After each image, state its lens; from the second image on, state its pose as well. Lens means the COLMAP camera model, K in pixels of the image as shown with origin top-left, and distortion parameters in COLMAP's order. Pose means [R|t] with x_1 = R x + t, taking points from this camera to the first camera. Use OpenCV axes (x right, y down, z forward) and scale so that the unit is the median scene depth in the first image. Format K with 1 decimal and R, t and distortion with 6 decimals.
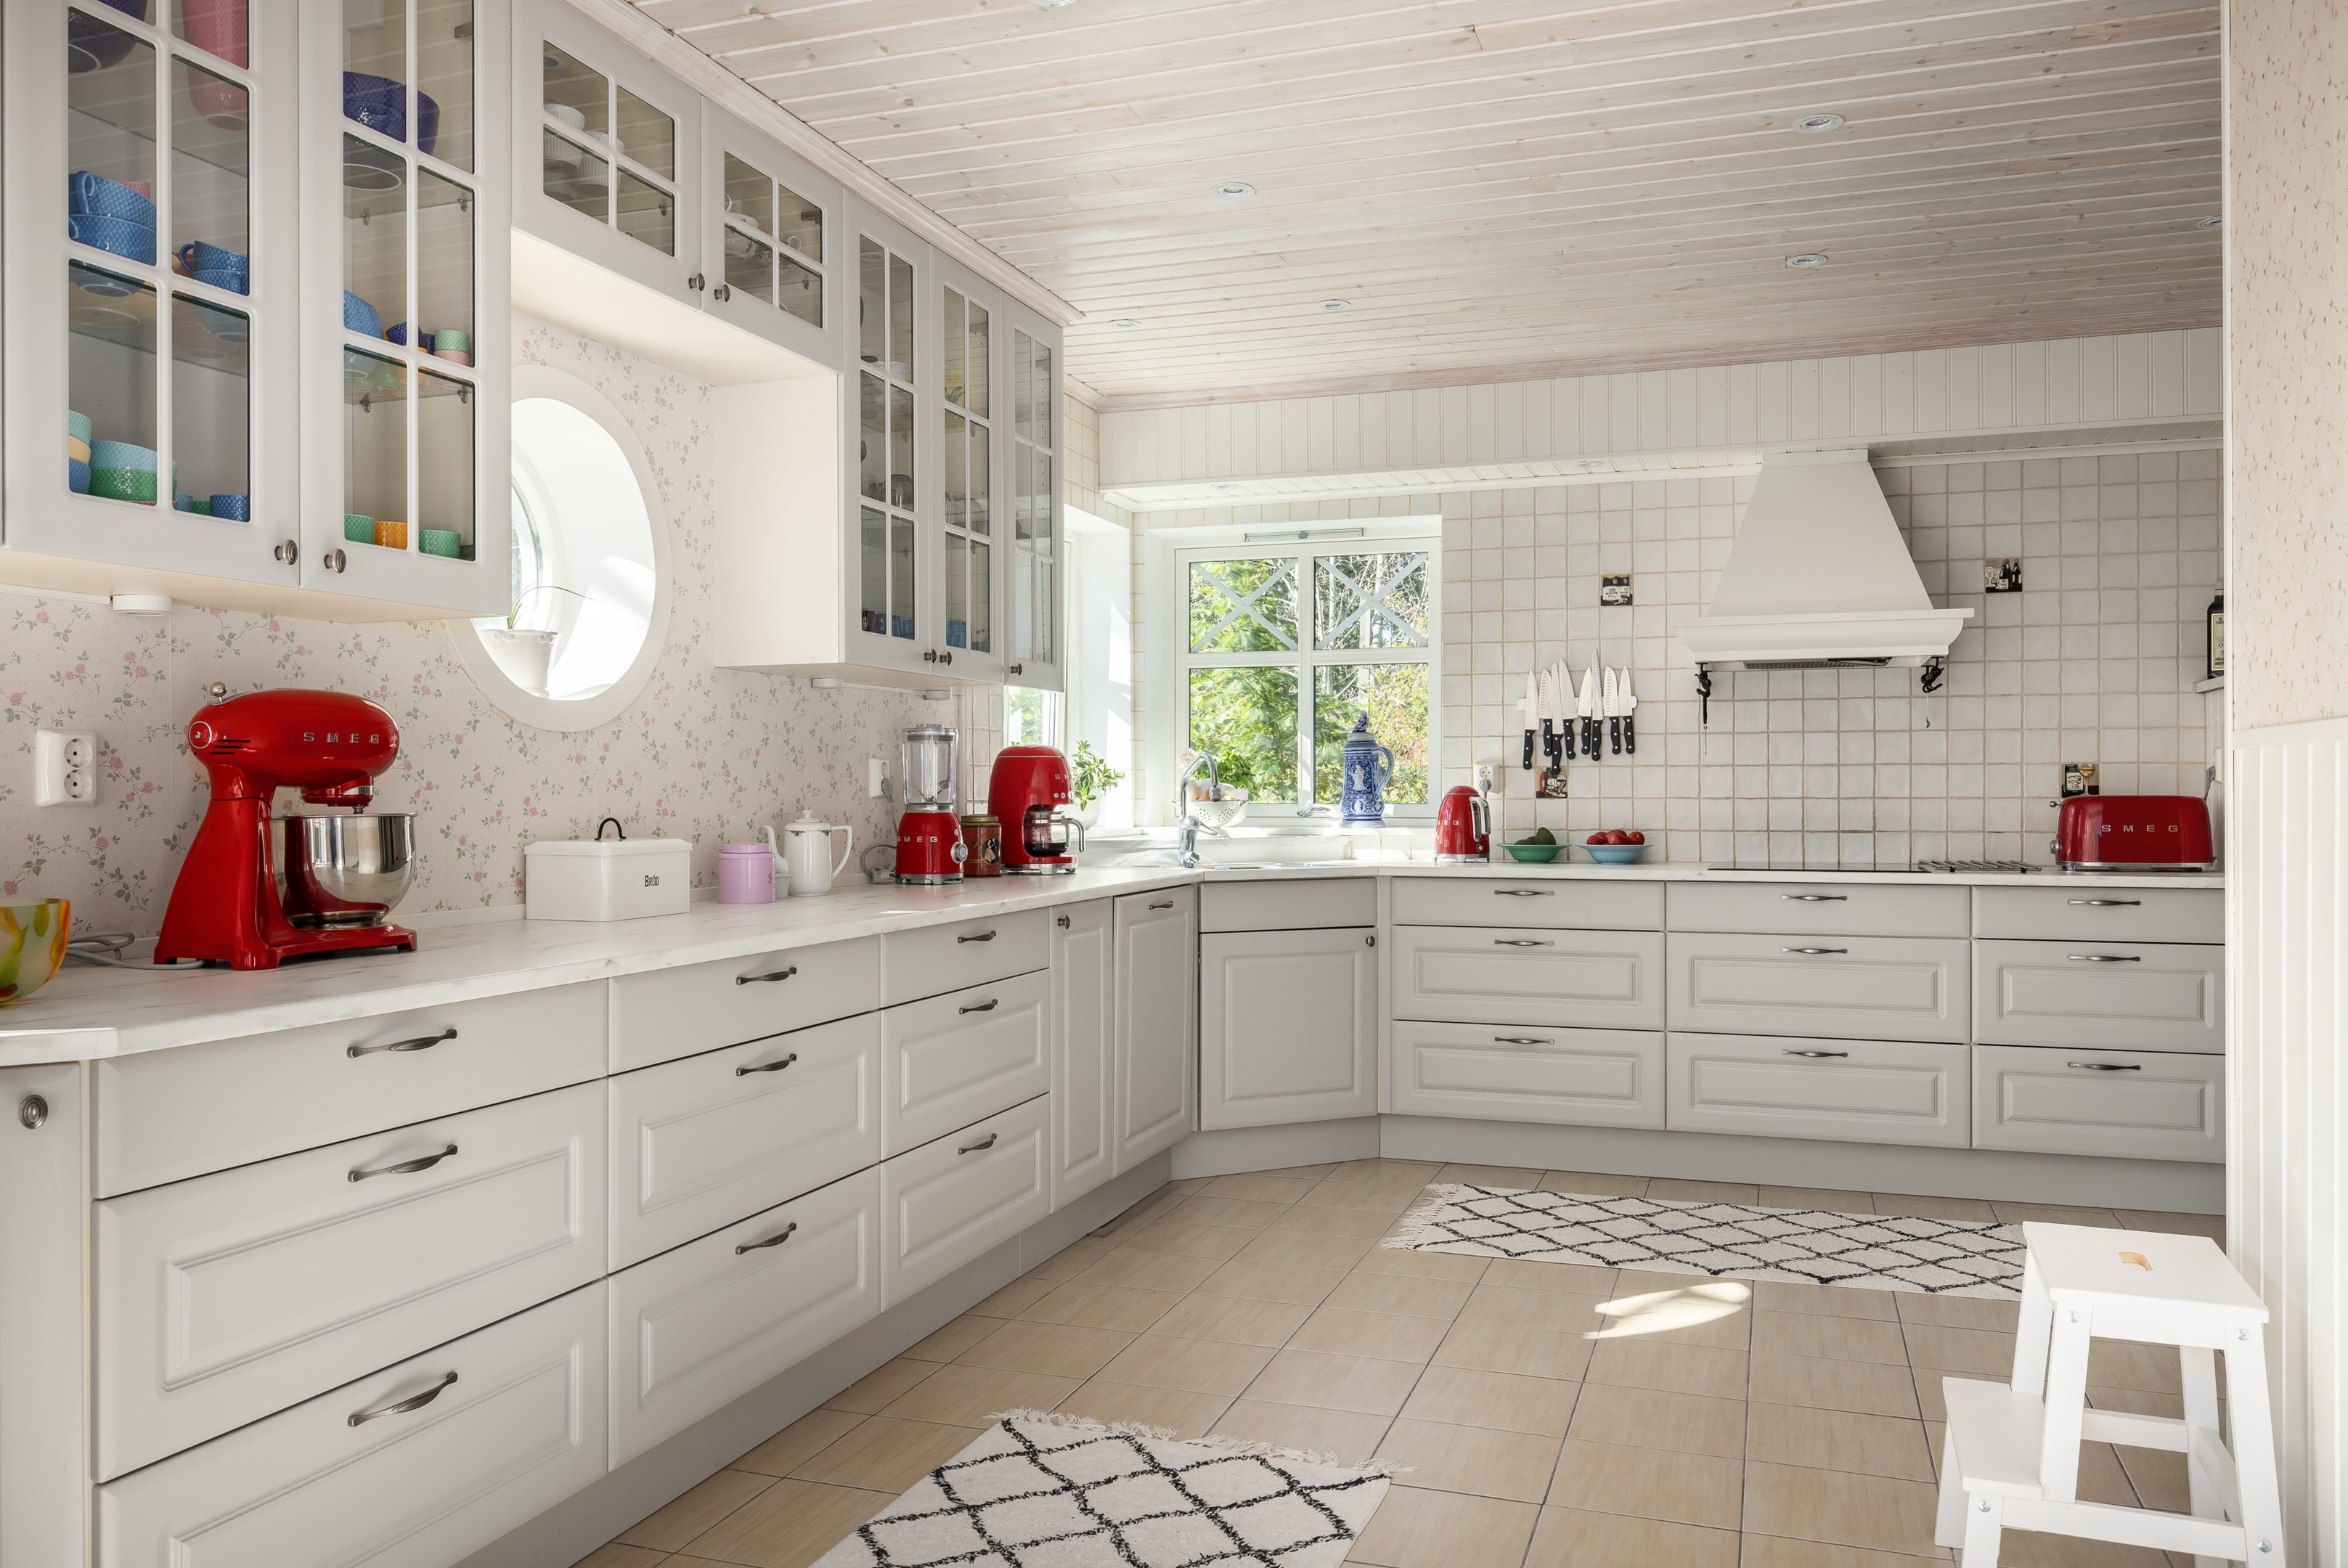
lens RADIAL K [[1759.6, 0, 1173.7], [0, 1759.6, 783.7], [0, 0, 1]] dist [-0.005188, -0.001531]
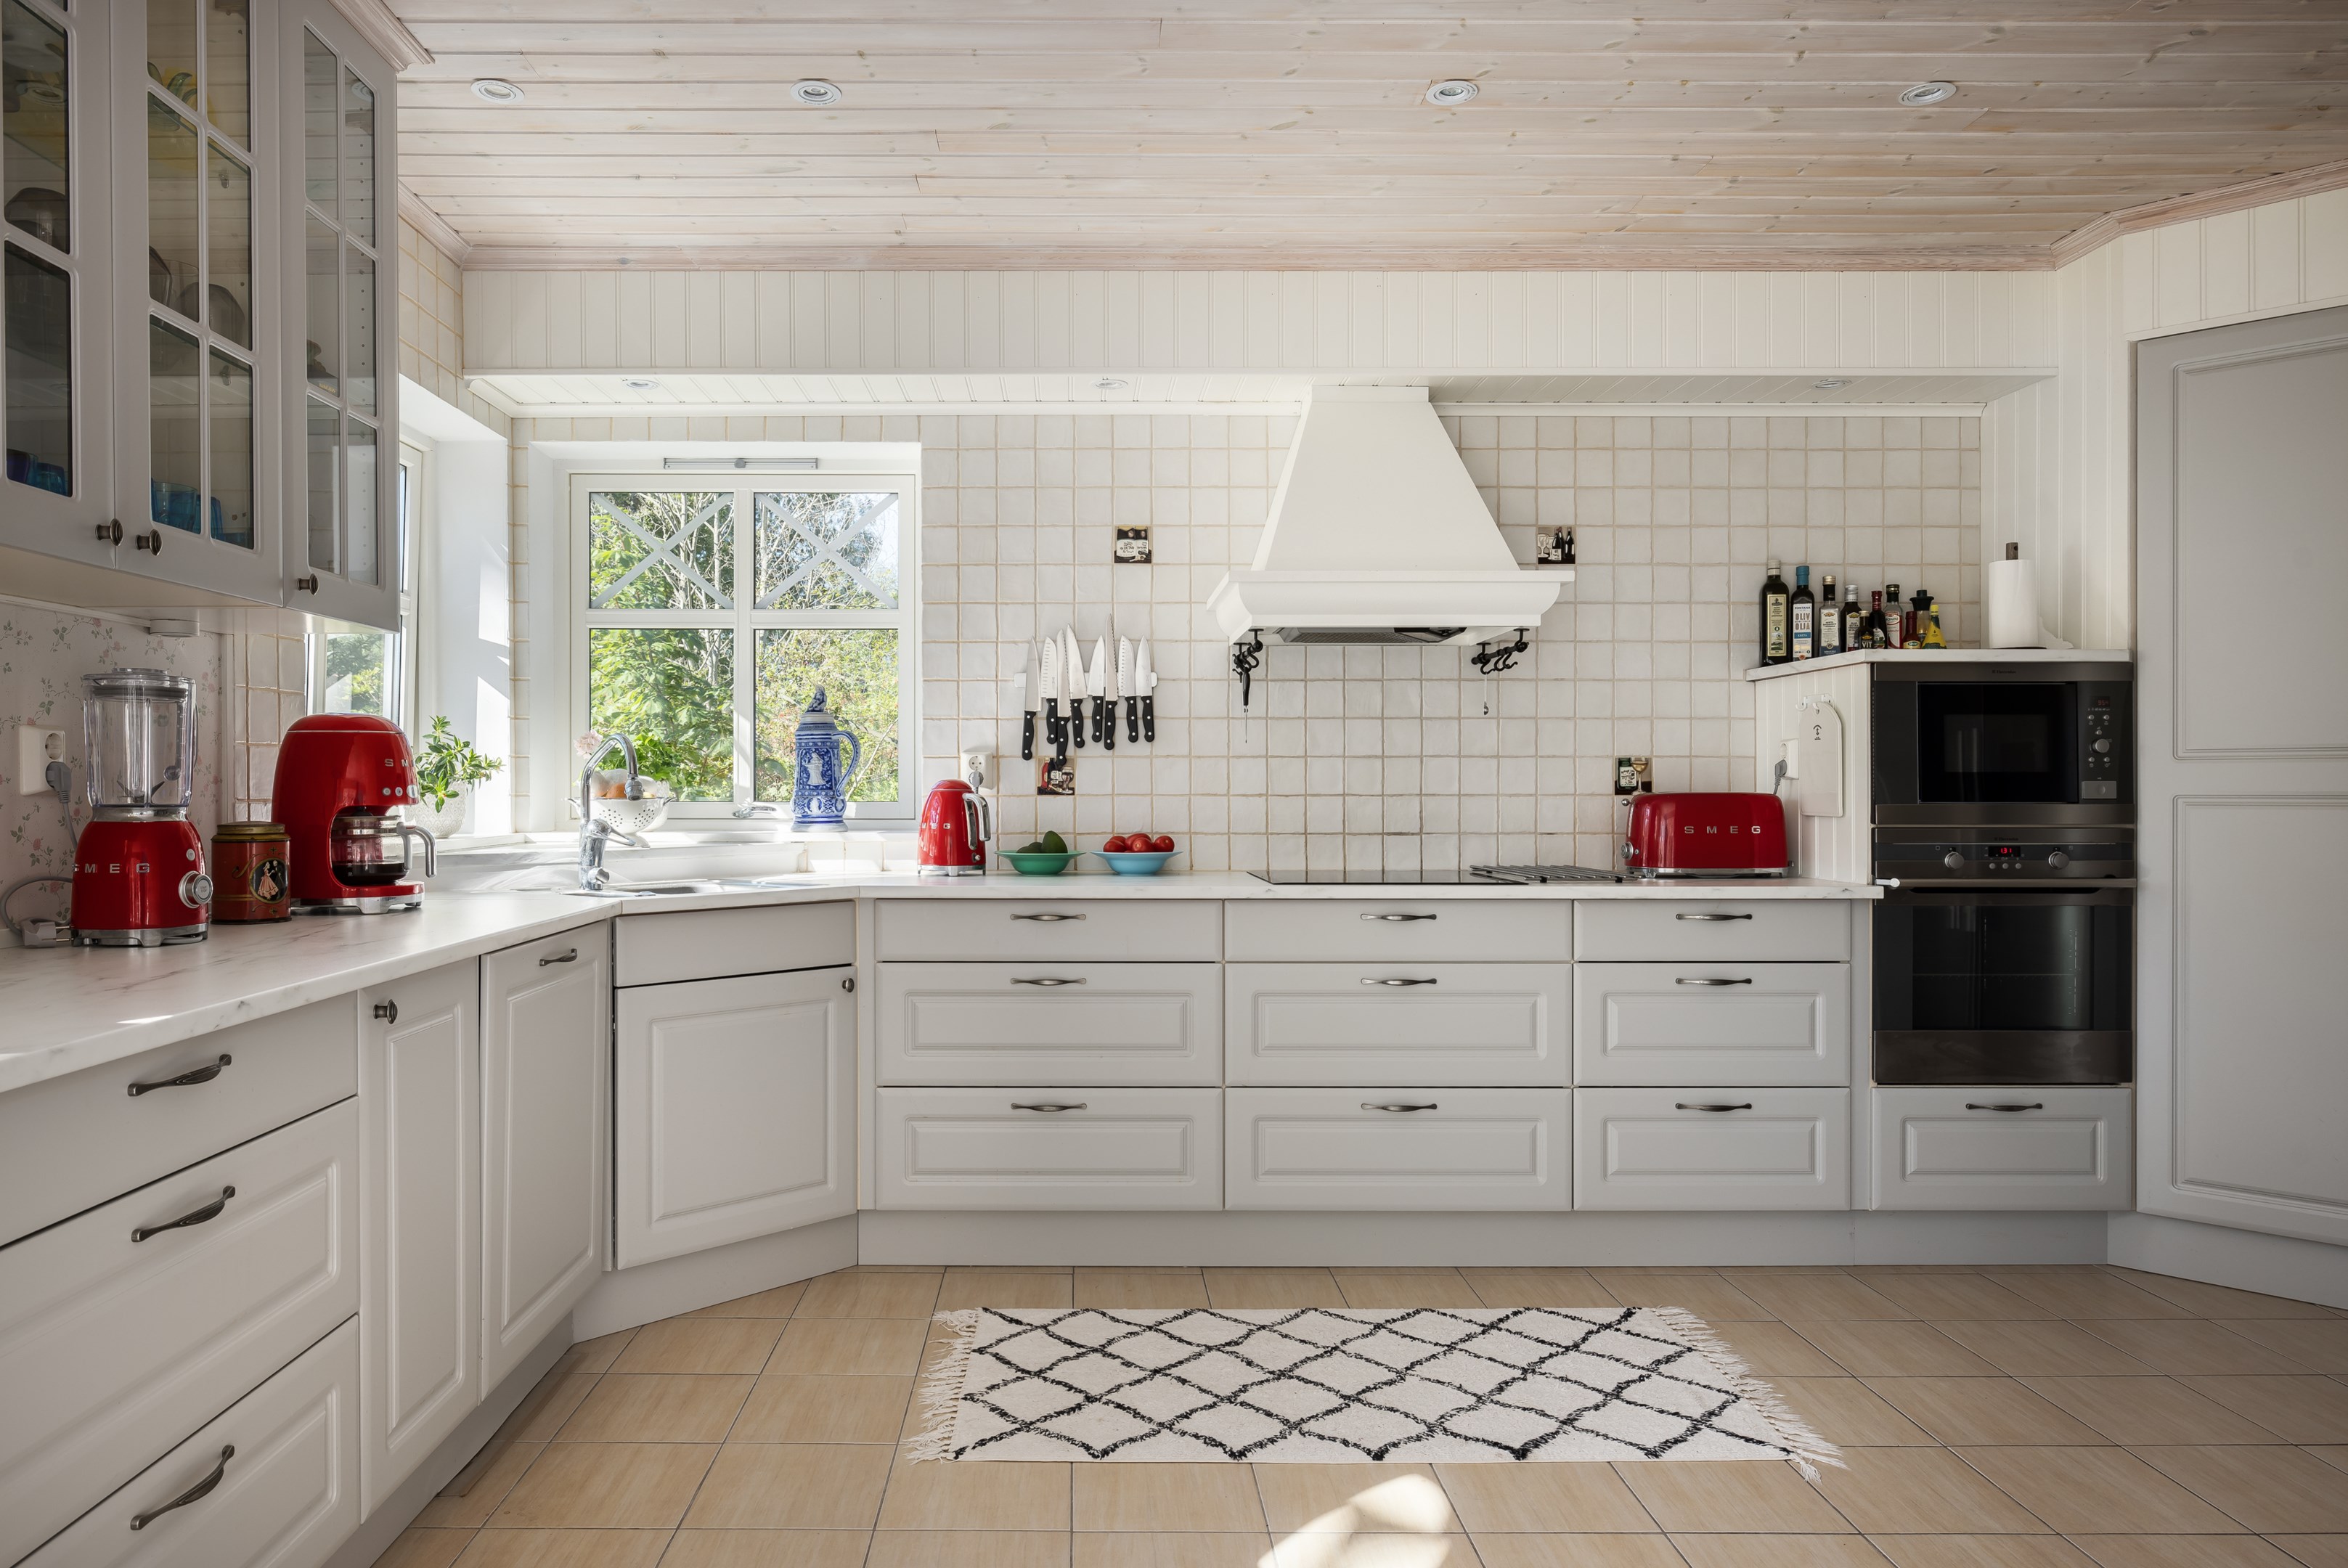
lens RADIAL K [[1753.1, 0, 1165.9], [0, 1753.1, 806.7], [0, 0, 1]] dist [-0.010796, 0.004426]
pose [[0.944745, -0.002023, 0.327801, -0.005672], [-0.003097, 0.999881, 0.015096, 0.001355], [-0.327793, -0.015277, 0.944626, 0.248771]]
